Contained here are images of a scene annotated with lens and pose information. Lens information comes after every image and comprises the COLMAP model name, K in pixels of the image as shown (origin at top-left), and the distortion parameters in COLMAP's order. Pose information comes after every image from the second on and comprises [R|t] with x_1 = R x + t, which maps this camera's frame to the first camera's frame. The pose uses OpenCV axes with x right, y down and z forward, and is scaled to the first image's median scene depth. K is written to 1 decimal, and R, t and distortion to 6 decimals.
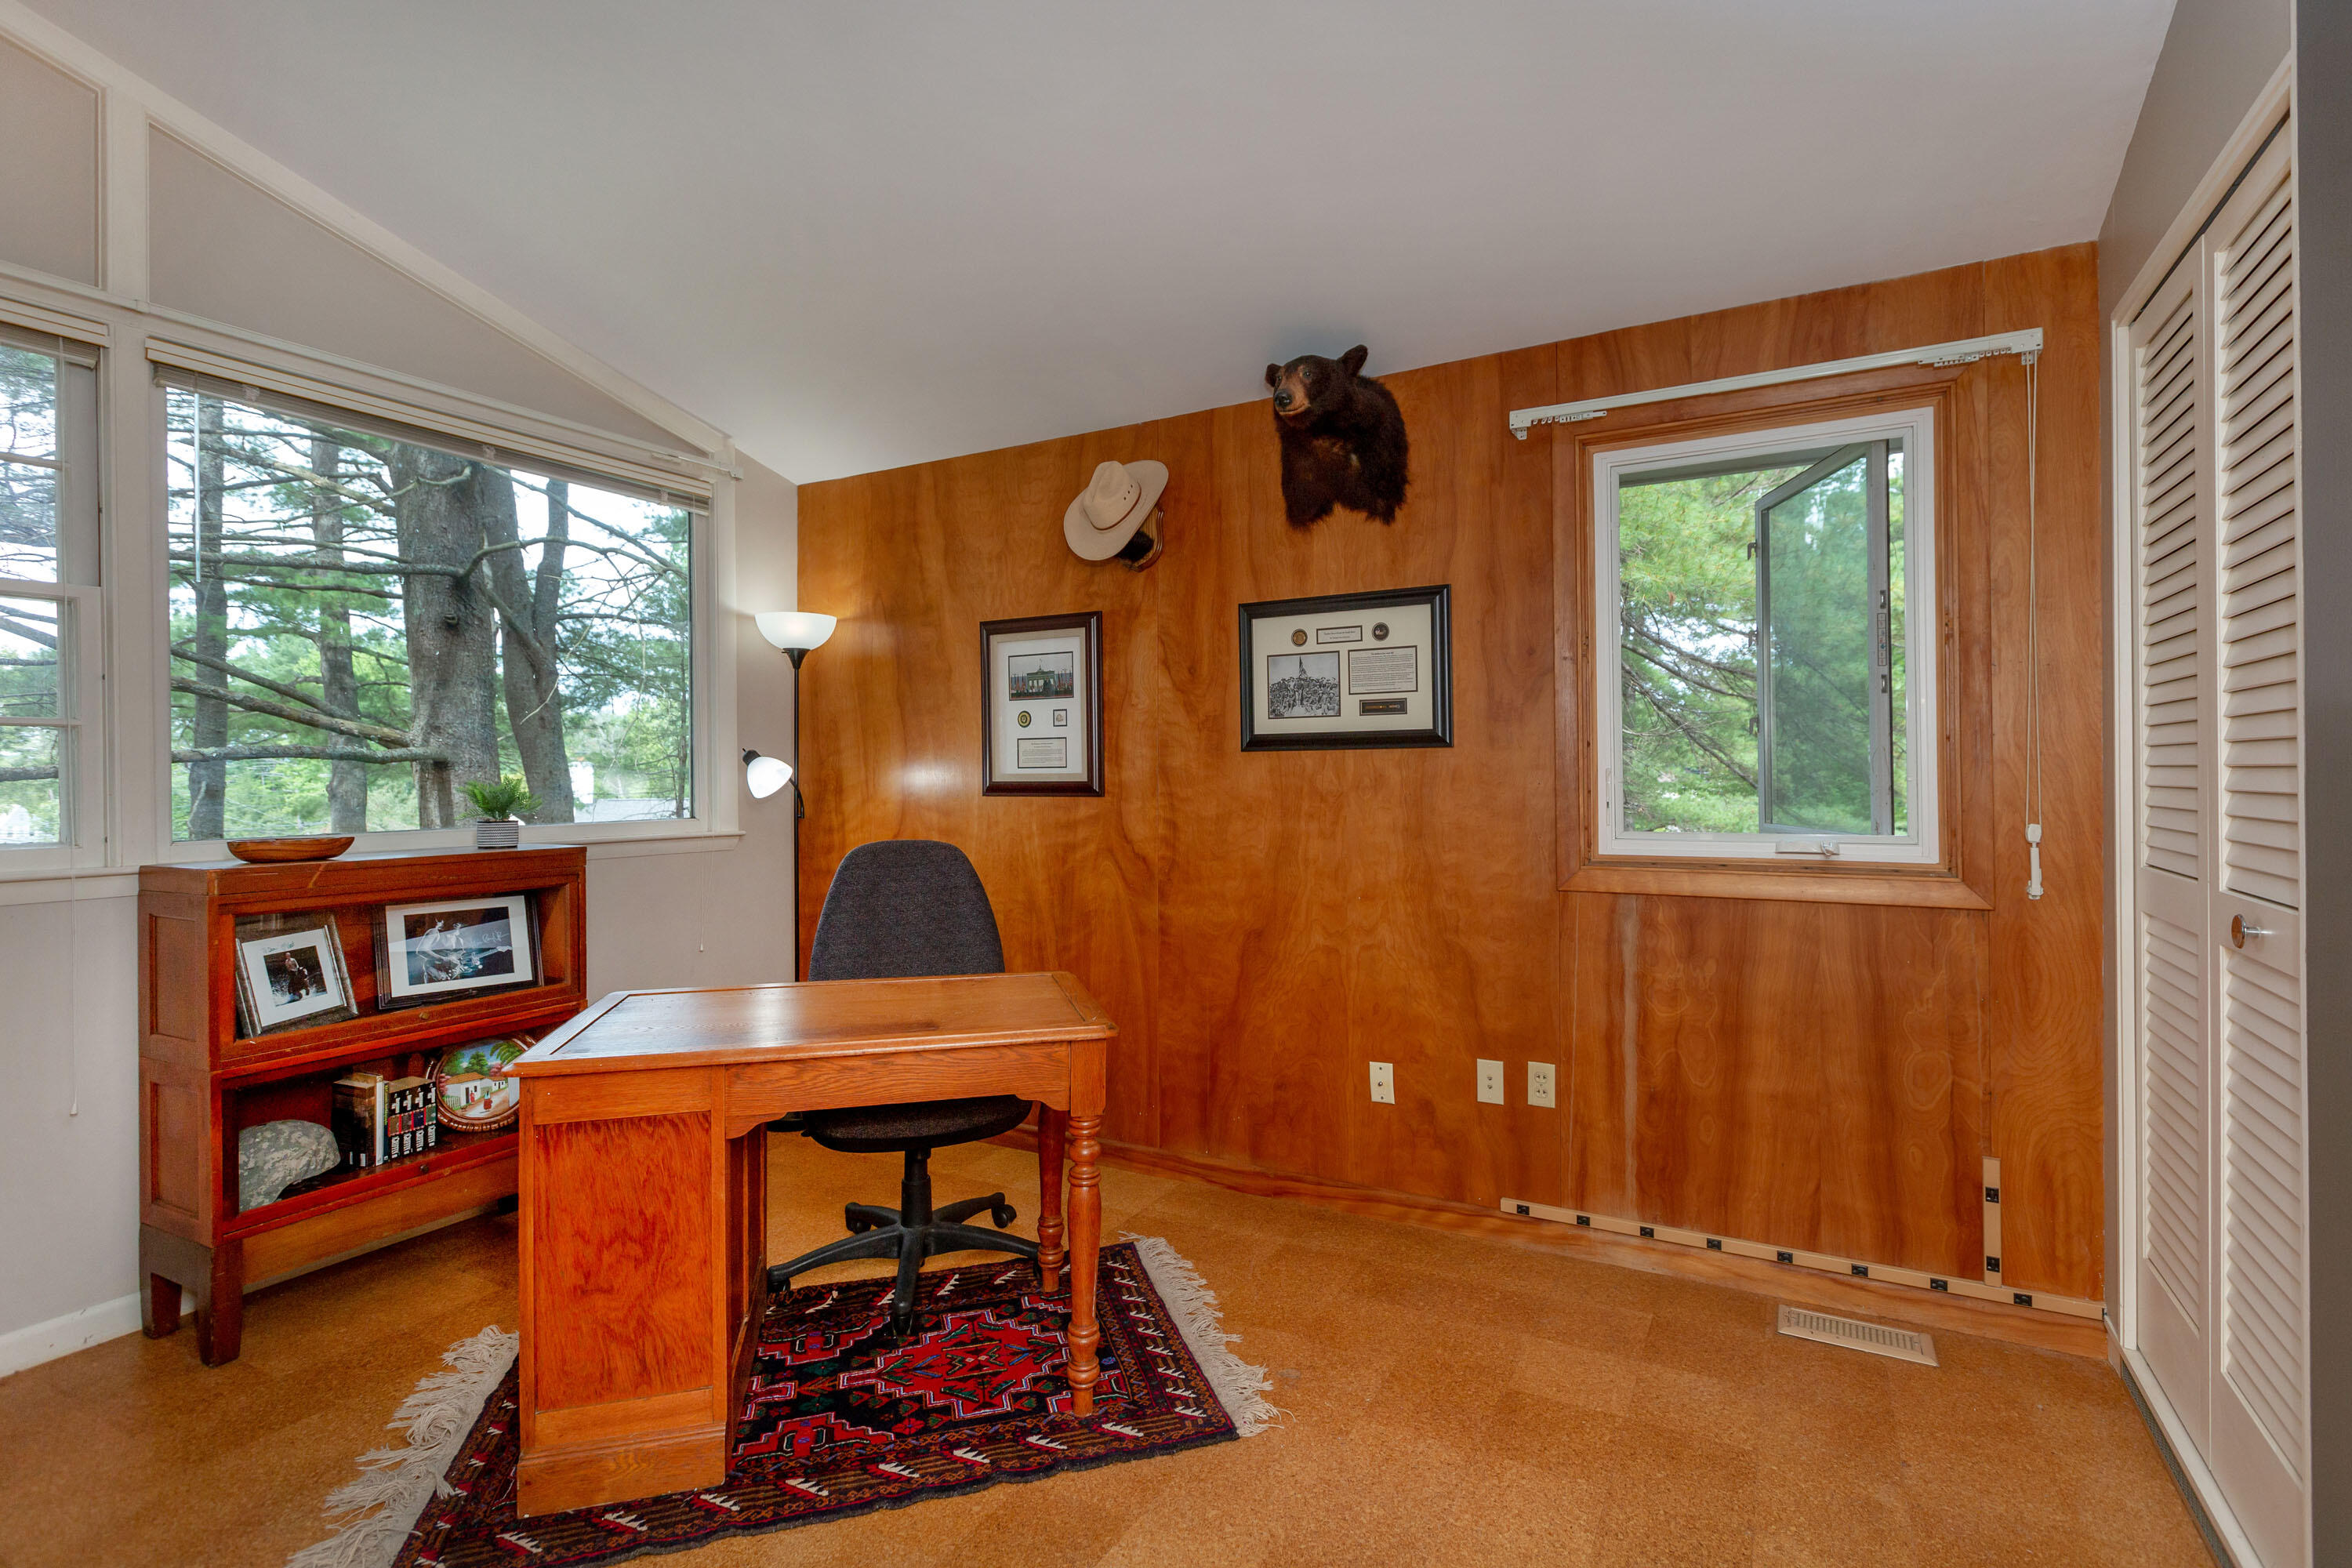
lens RADIAL K [[1133.8, 0, 1176.0], [0, 1133.8, 784.0], [0, 0, 1]] dist [0.000309, 0.000044]
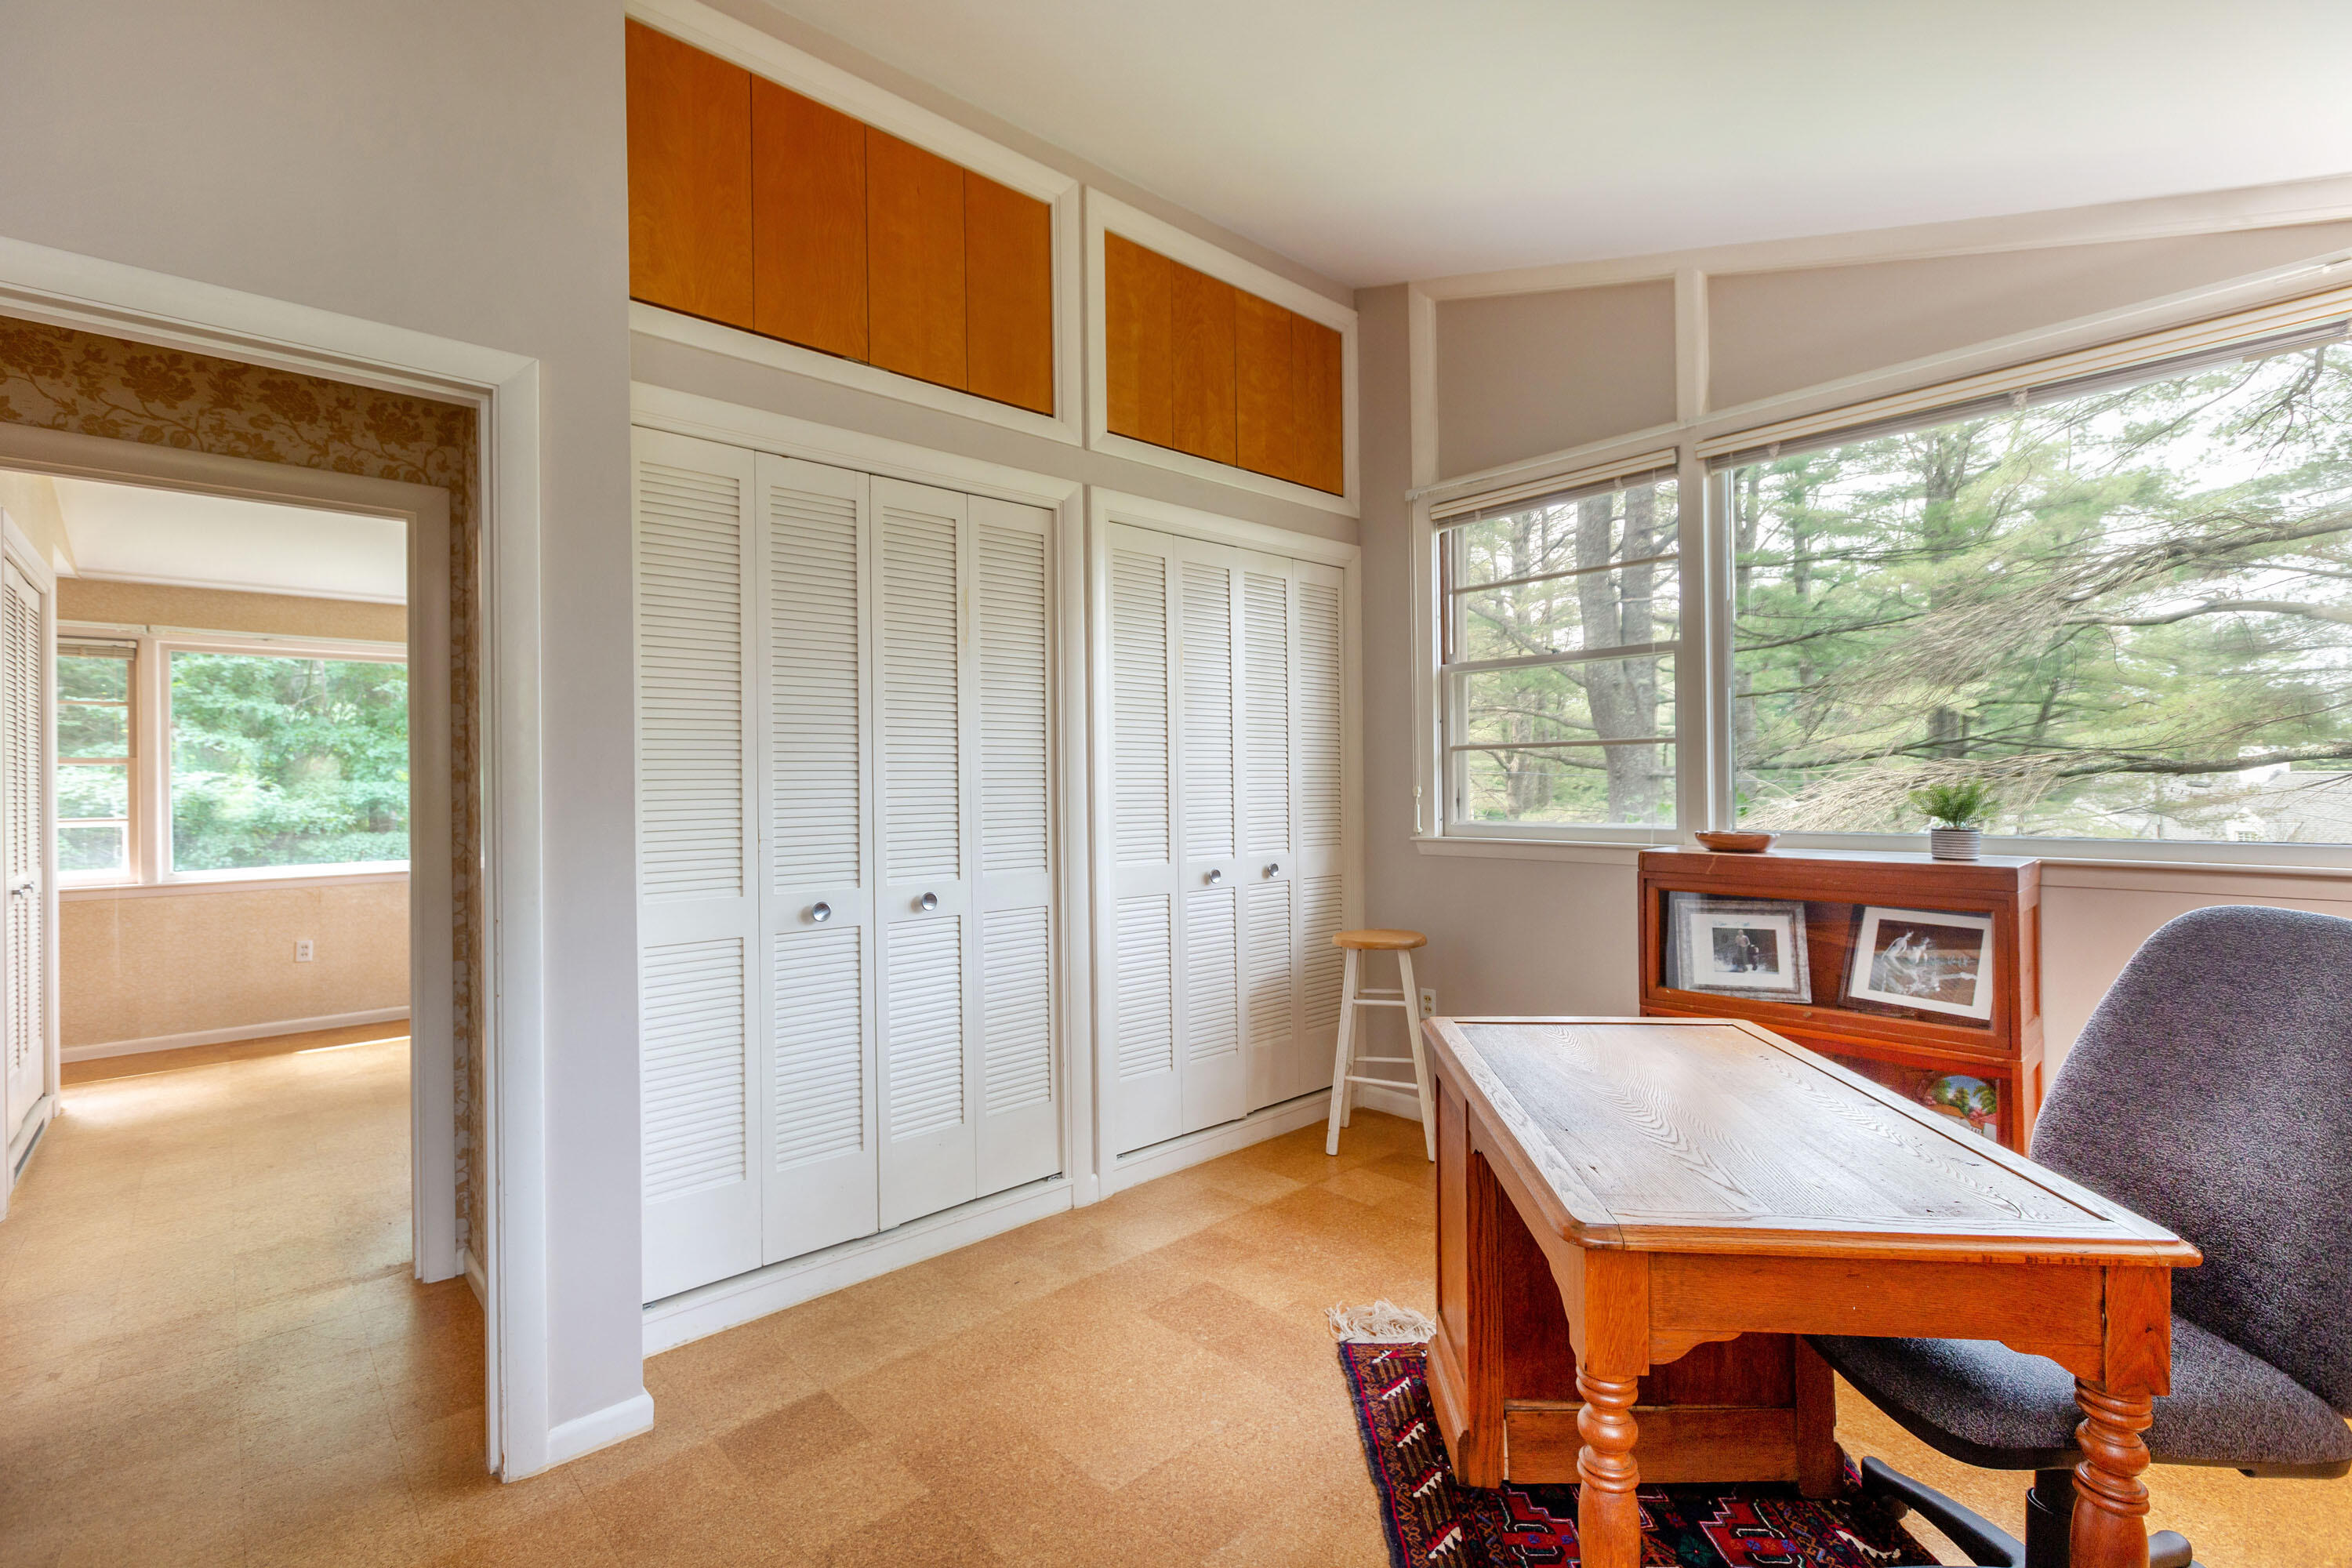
lens RADIAL K [[1036.7, 0, 1176.0], [0, 1036.7, 784.0], [0, 0, 1]] dist [-0.000482, -0.000115]
pose [[-0.315479, 0.010281, -0.948877, 0.376652], [0.000424, 0.999943, 0.010693, -0.011961], [0.948932, 0.002971, -0.315465, 0.720607]]
